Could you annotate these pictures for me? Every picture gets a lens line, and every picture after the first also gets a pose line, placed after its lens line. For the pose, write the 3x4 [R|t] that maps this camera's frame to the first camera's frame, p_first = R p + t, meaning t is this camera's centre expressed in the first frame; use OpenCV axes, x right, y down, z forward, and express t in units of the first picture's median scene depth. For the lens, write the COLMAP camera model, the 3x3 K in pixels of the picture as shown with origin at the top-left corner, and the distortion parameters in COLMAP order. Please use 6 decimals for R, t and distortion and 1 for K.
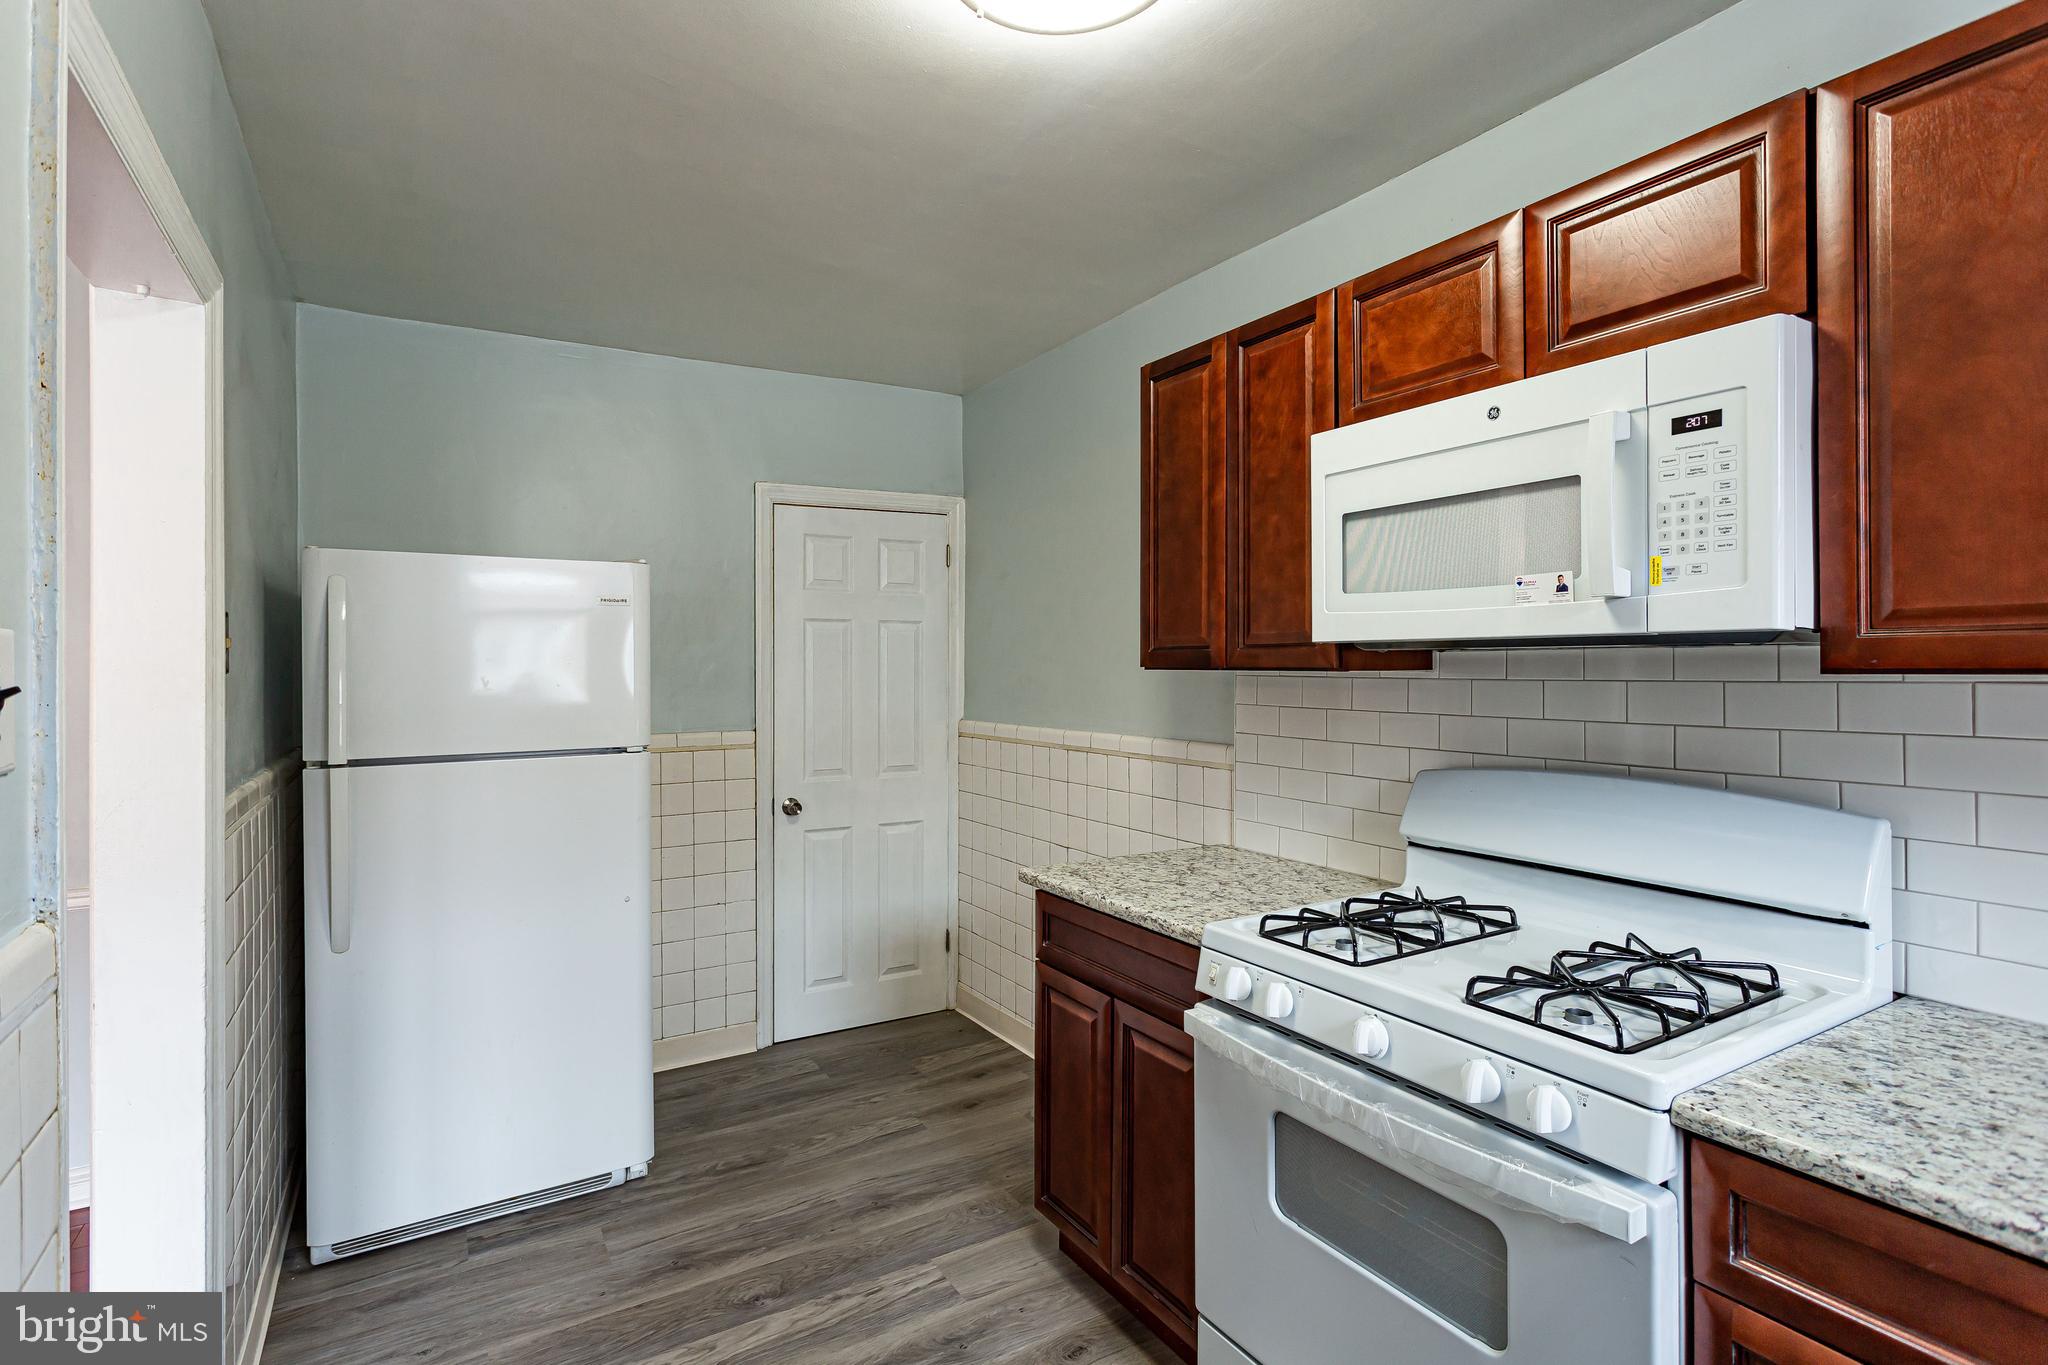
lens RADIAL K [[981.8, 0, 1019.2], [0, 981.8, 659.8], [0, 0, 1]] dist [0.002540, 0.000776]
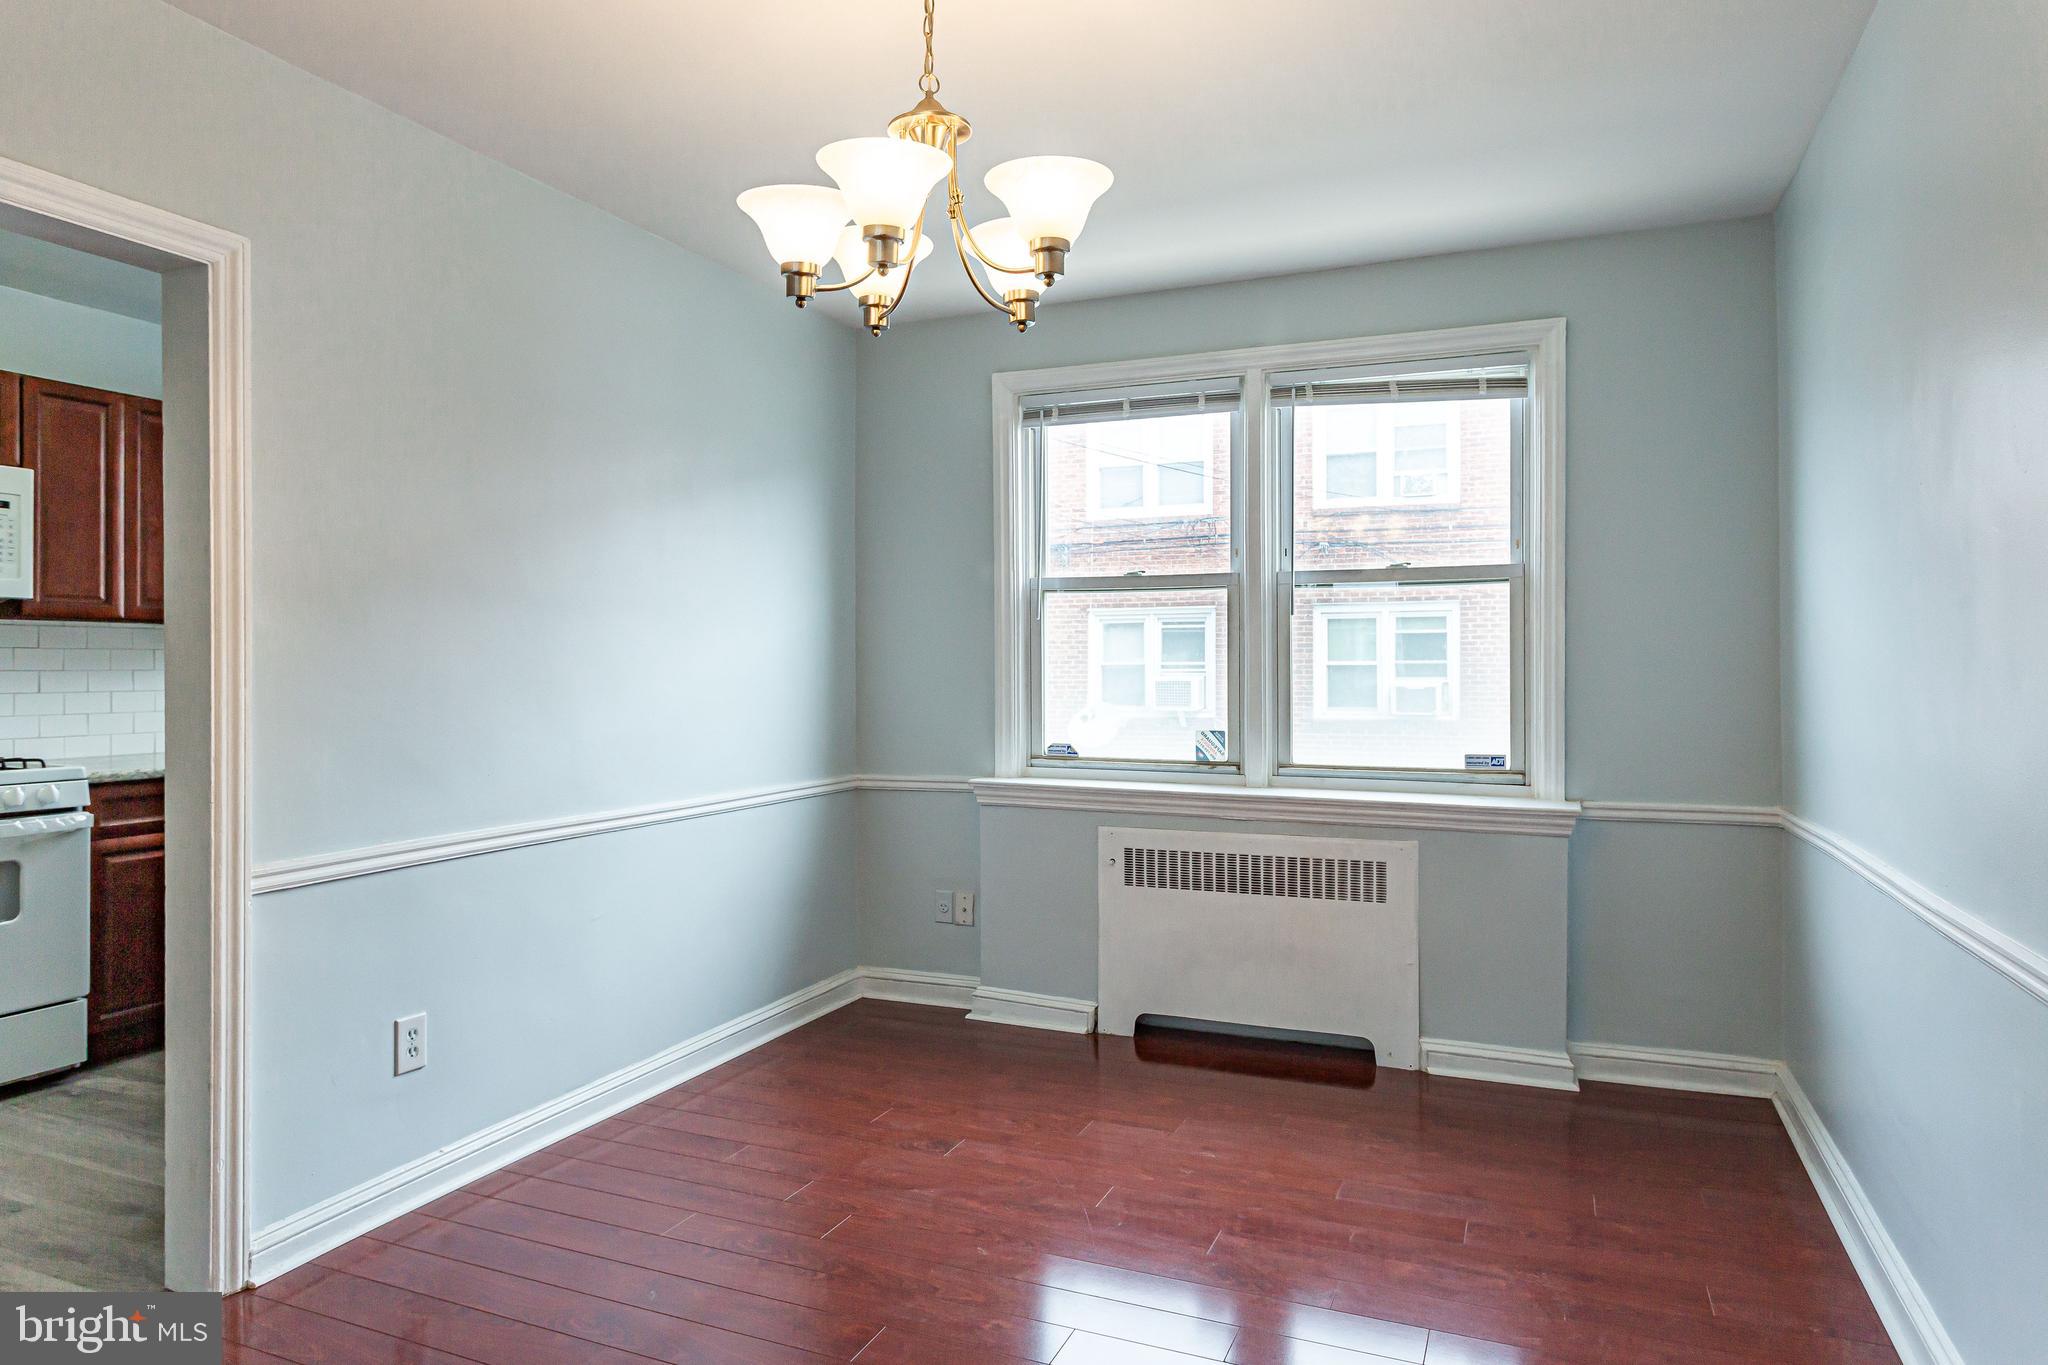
lens RADIAL K [[1247.7, 0, 1031.4], [0, 1247.7, 655.4], [0, 0, 1]] dist [-0.000963, -0.000125]
pose [[-0.588953, 0.007862, 0.808129, -3.095651], [-0.006731, 0.999870, -0.014633, 0.133921], [-0.808139, -0.014058, -0.588824, 0.792707]]
